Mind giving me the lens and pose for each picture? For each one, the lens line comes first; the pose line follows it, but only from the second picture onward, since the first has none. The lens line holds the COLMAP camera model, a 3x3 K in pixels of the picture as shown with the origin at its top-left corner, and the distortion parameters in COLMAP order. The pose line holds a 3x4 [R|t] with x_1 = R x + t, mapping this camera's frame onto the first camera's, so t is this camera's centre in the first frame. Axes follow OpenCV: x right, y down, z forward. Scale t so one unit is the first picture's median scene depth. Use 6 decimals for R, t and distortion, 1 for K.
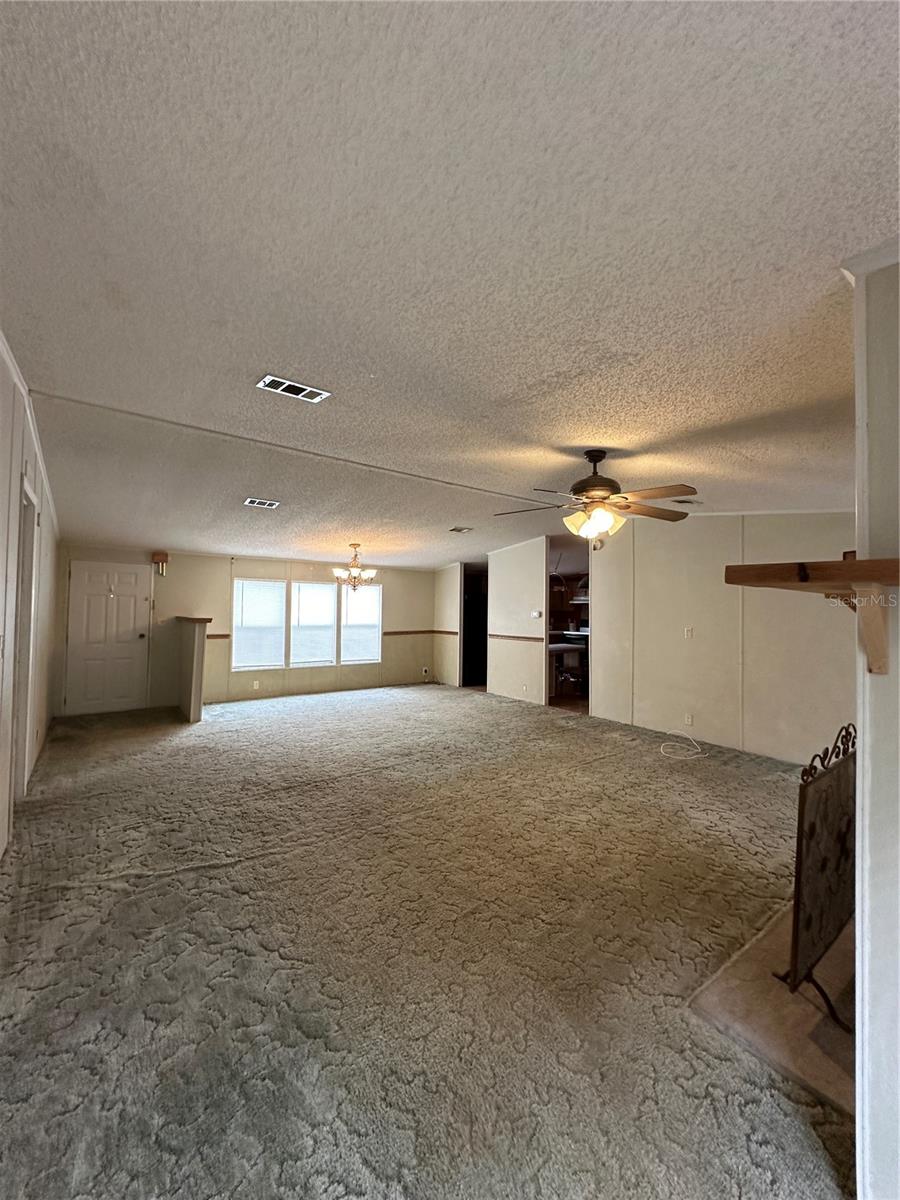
lens RADIAL K [[480.8, 0, 453.5], [0, 480.8, 600.7], [0, 0, 1]] dist [-0.000731, 0.000001]
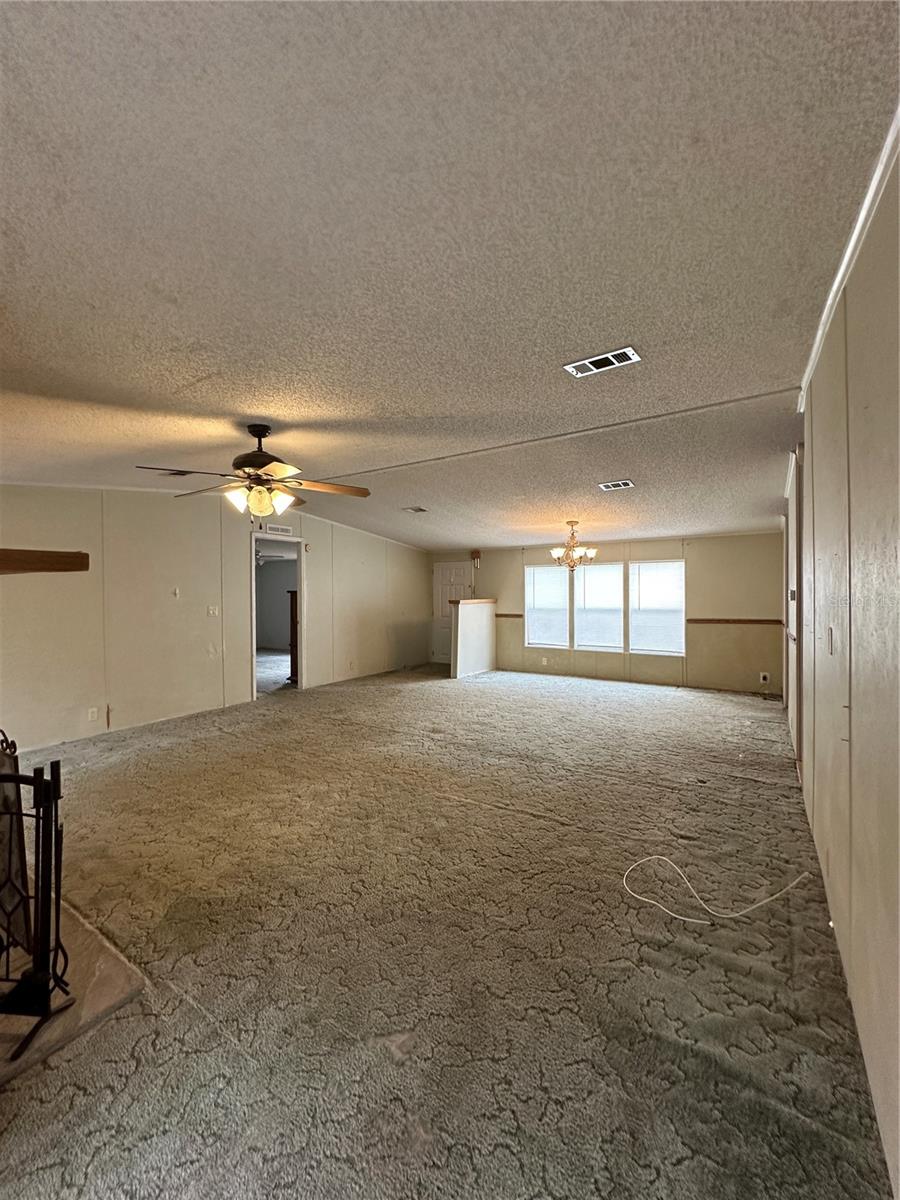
lens RADIAL K [[480.8, 0, 453.7], [0, 480.8, 600.4], [0, 0, 1]] dist [-0.000731, 0.000001]
pose [[0.348447, 0.002410, -0.937326, 0.576043], [0.028517, 0.999507, 0.013171, 0.015654], [0.936895, -0.031319, 0.348206, 0.442884]]
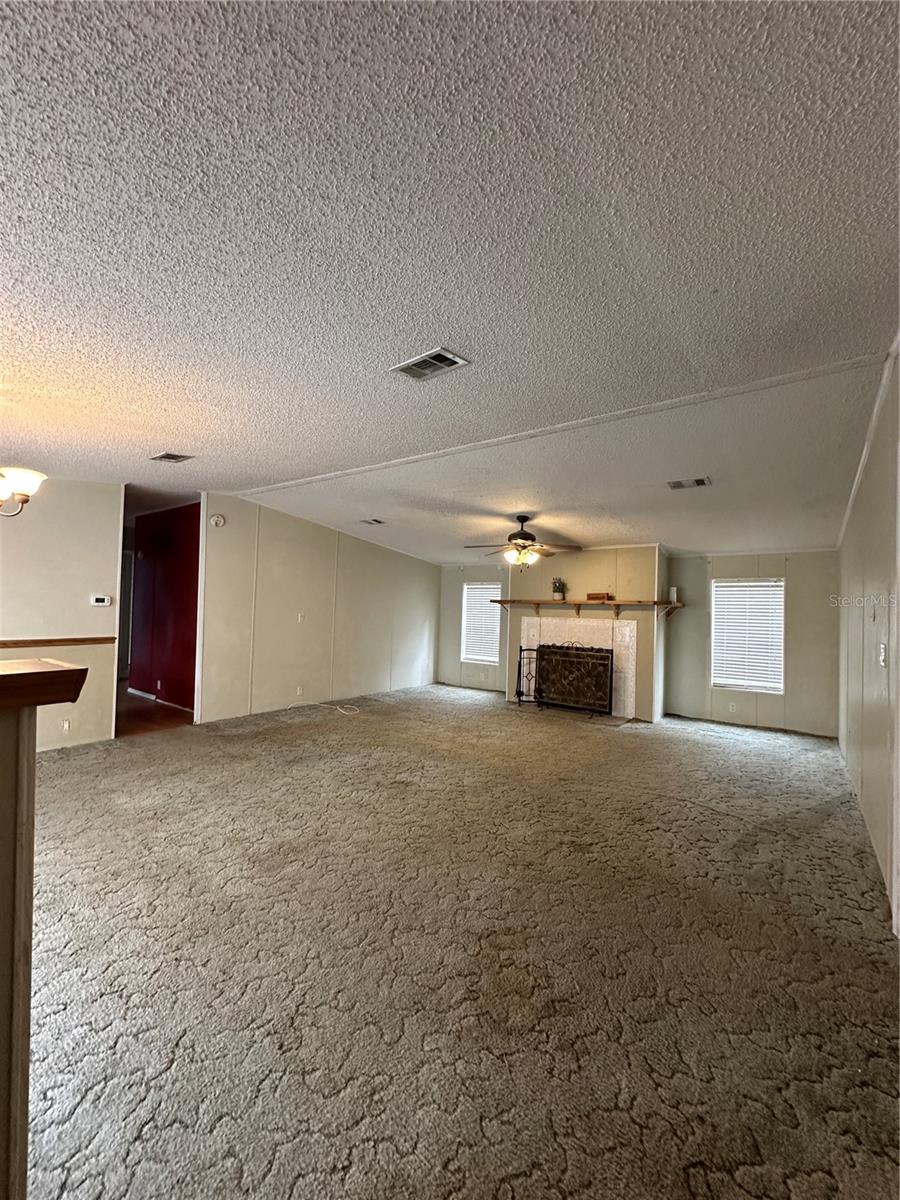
lens RADIAL K [[480.8, 0, 448.8], [0, 480.8, 600.2], [0, 0, 1]] dist [-0.000731, 0.000001]
pose [[-0.309038, 0.001196, 0.951049, -0.557452], [-0.042650, 0.998976, -0.015115, 0.019726], [-0.950093, -0.045233, -0.308671, 0.764809]]
